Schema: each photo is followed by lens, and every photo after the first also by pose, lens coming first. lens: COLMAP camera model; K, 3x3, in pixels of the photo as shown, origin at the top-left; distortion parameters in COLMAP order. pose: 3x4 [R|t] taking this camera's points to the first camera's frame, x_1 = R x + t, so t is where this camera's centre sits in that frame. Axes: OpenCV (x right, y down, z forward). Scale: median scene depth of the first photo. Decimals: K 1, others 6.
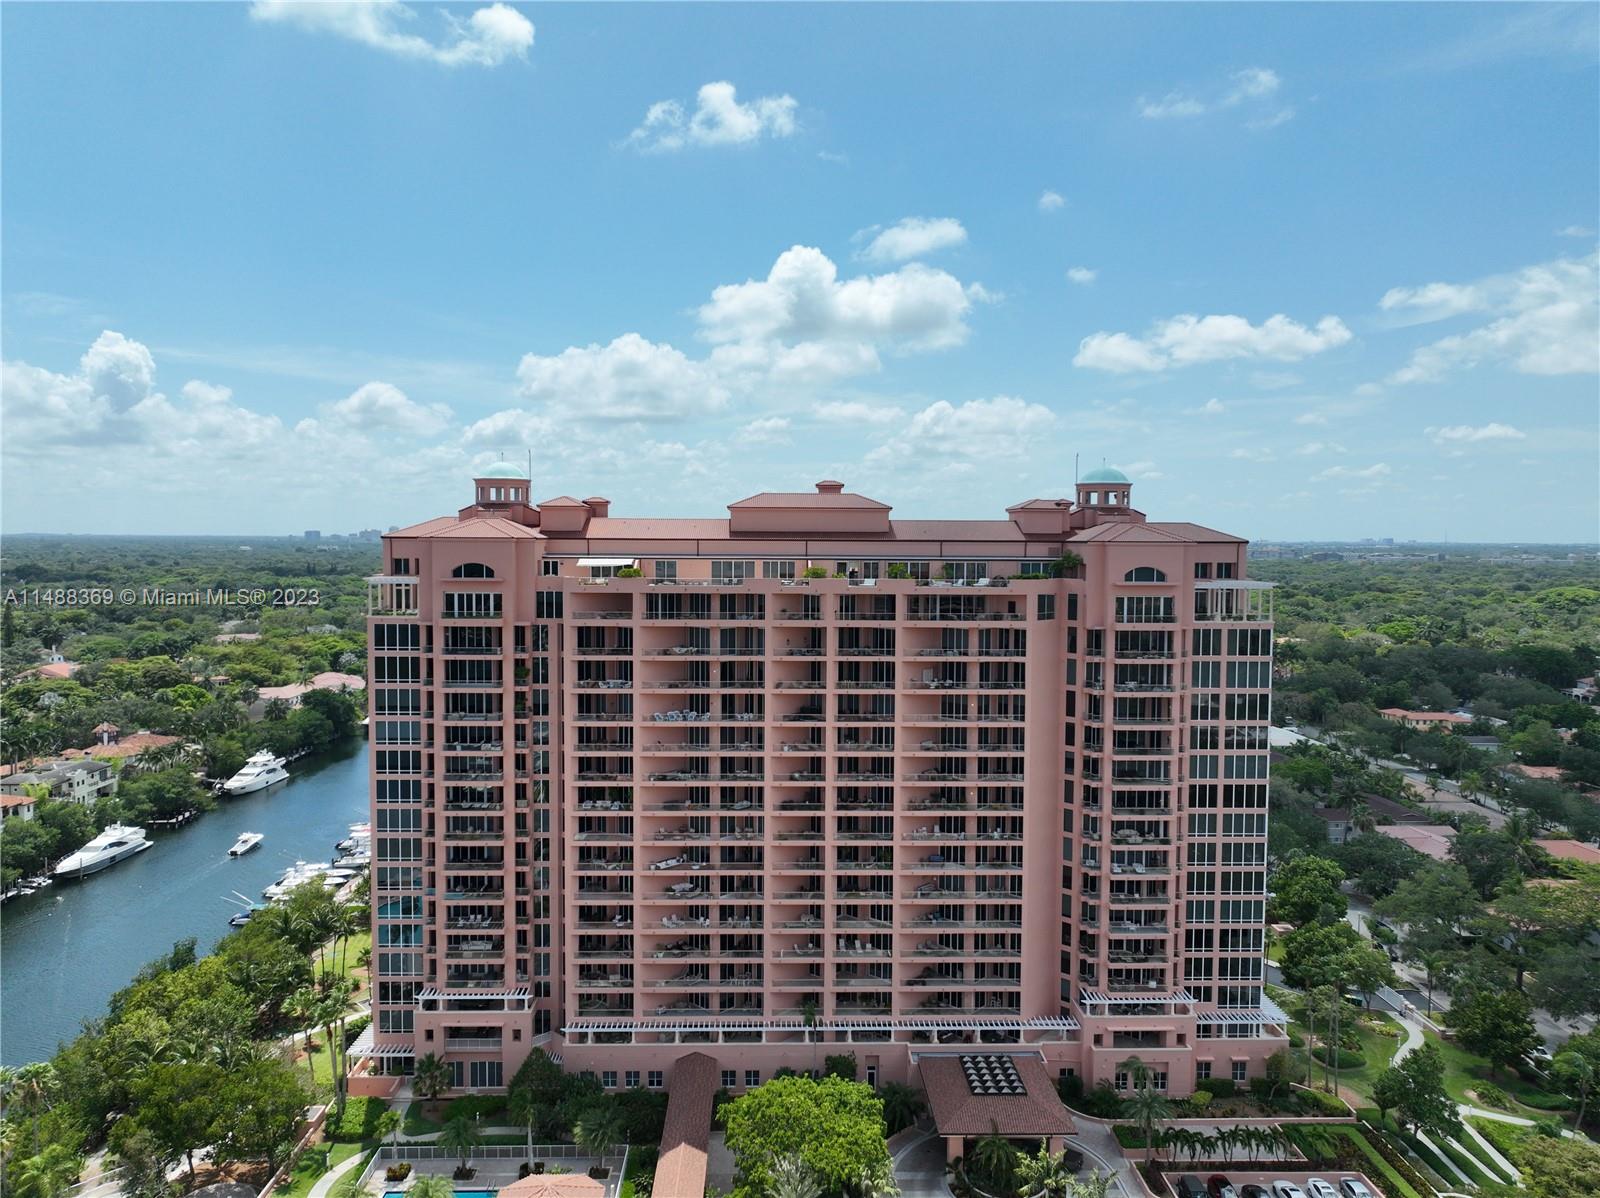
lens RADIAL K [[1124.9, 0, 800.0], [0, 1124.9, 599.0], [0, 0, 1]] dist [0.002461, 0.004224]
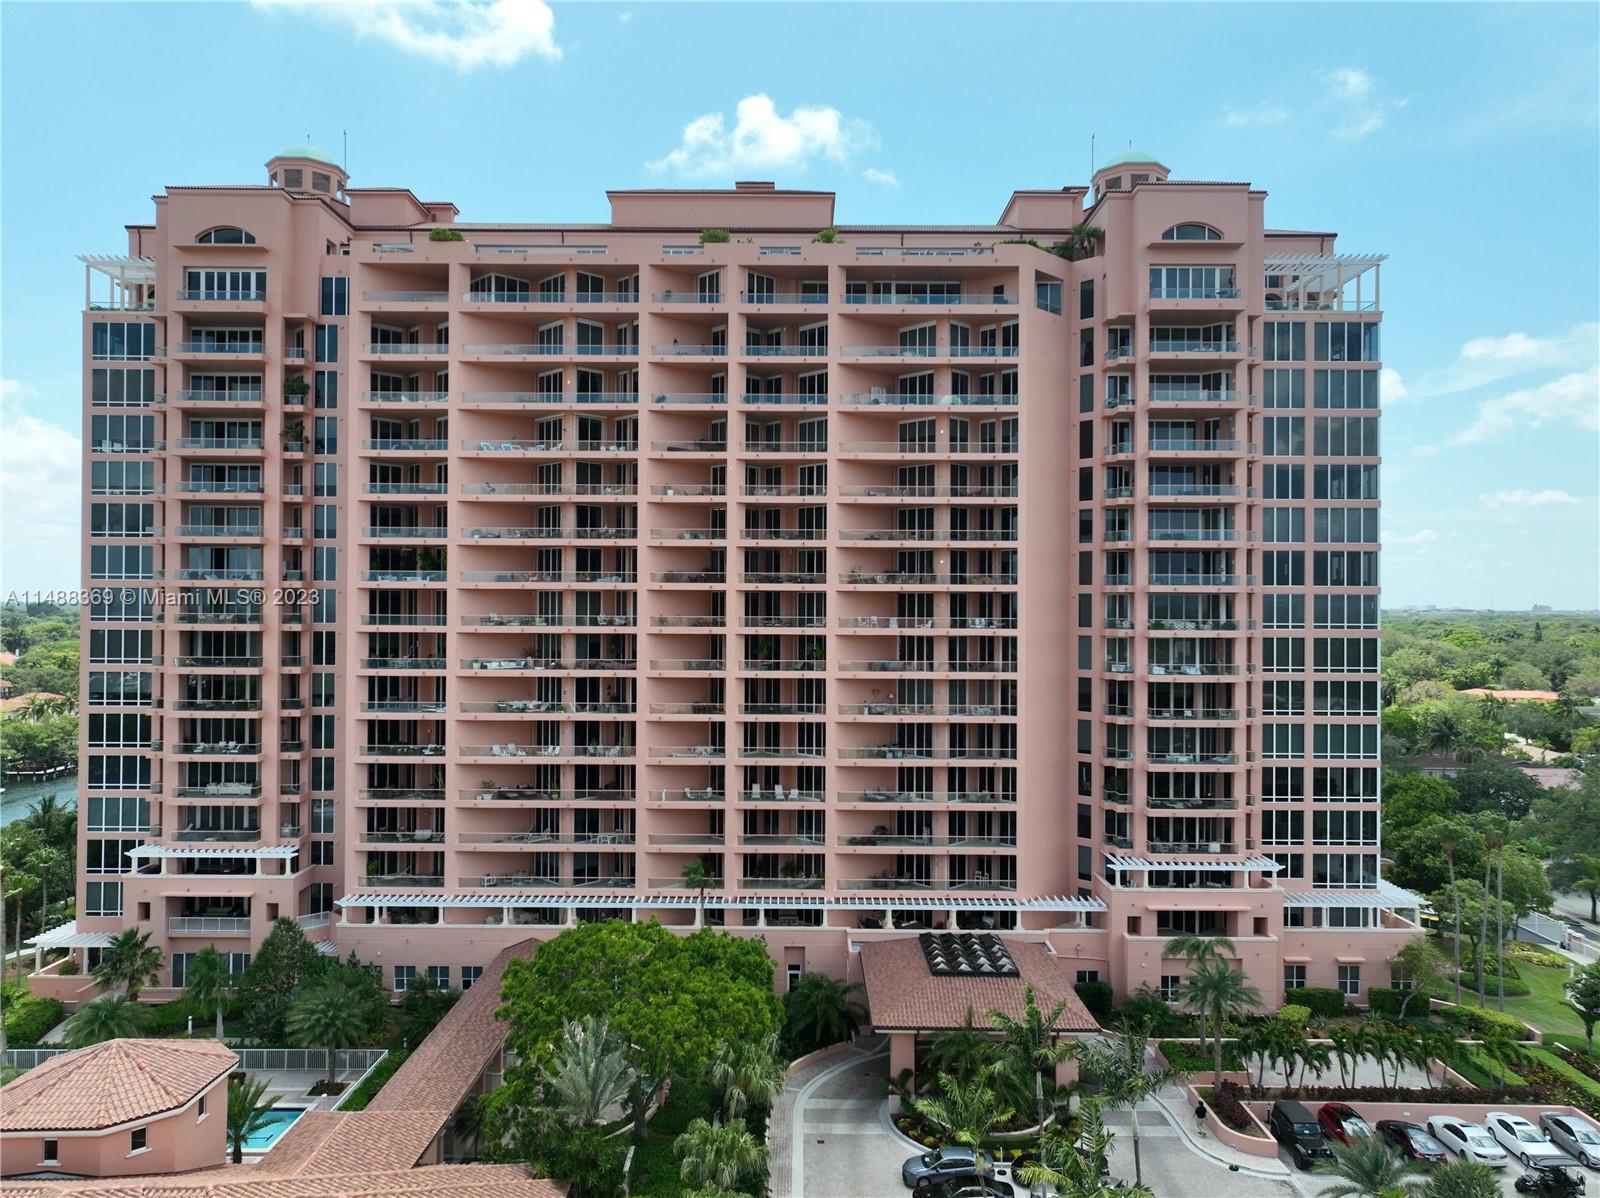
lens RADIAL K [[1125.9, 0, 800.0], [0, 1125.9, 599.0], [0, 0, 1]] dist [0.004659, 0.010402]
pose [[0.999580, 0.000012, -0.028993, 0.086297], [-0.001794, 0.998108, -0.061463, 0.238978], [0.028937, 0.061489, 0.997688, 0.315653]]
